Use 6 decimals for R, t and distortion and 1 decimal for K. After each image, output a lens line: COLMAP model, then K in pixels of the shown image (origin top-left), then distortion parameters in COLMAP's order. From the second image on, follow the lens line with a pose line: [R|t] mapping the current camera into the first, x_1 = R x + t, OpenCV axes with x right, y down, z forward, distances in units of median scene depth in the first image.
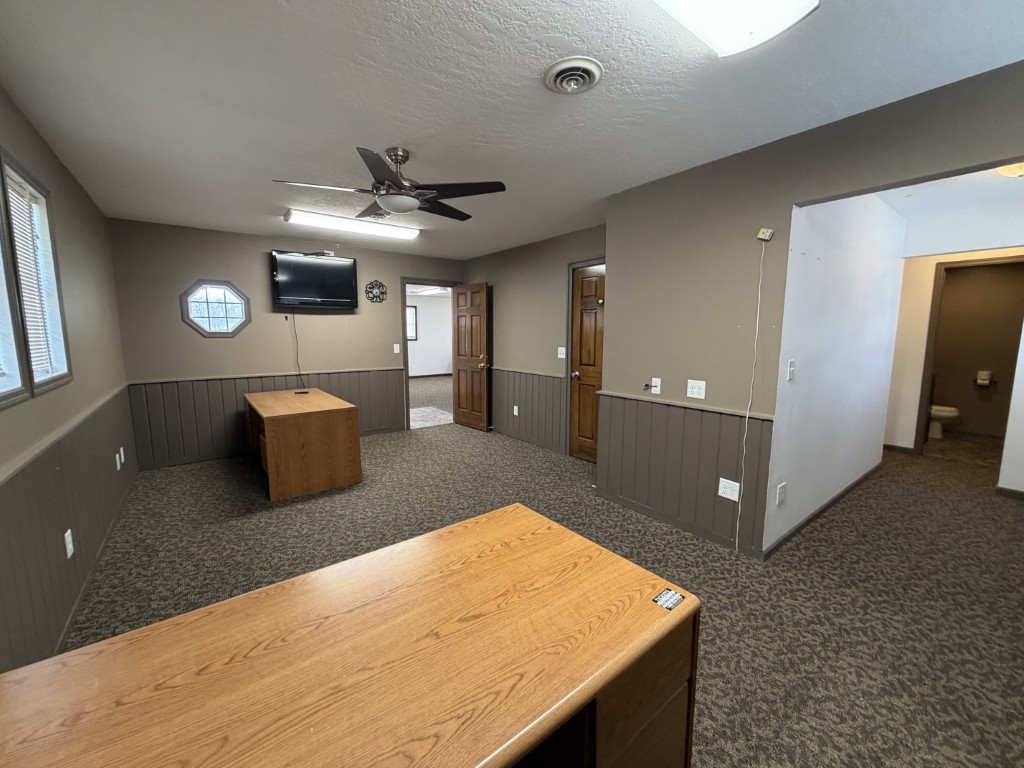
lens RADIAL K [[406.4, 0, 508.0], [0, 406.4, 383.7], [0, 0, 1]] dist [0.001540, 0.000264]
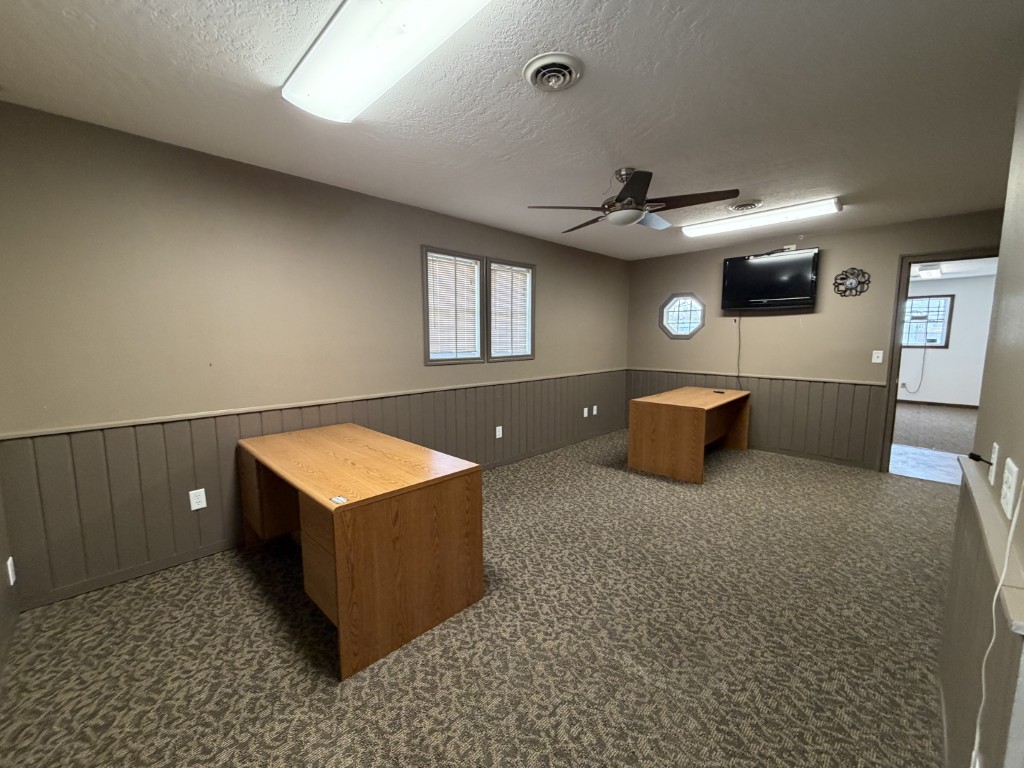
lens RADIAL K [[406.4, 0, 508.0], [0, 406.4, 383.7], [0, 0, 1]] dist [0.001540, 0.000264]
pose [[0.139028, 0.115758, -0.983500, 0.417261], [-0.125647, 0.987180, 0.098430, -0.032029], [0.982285, 0.109889, 0.151790, 0.284679]]
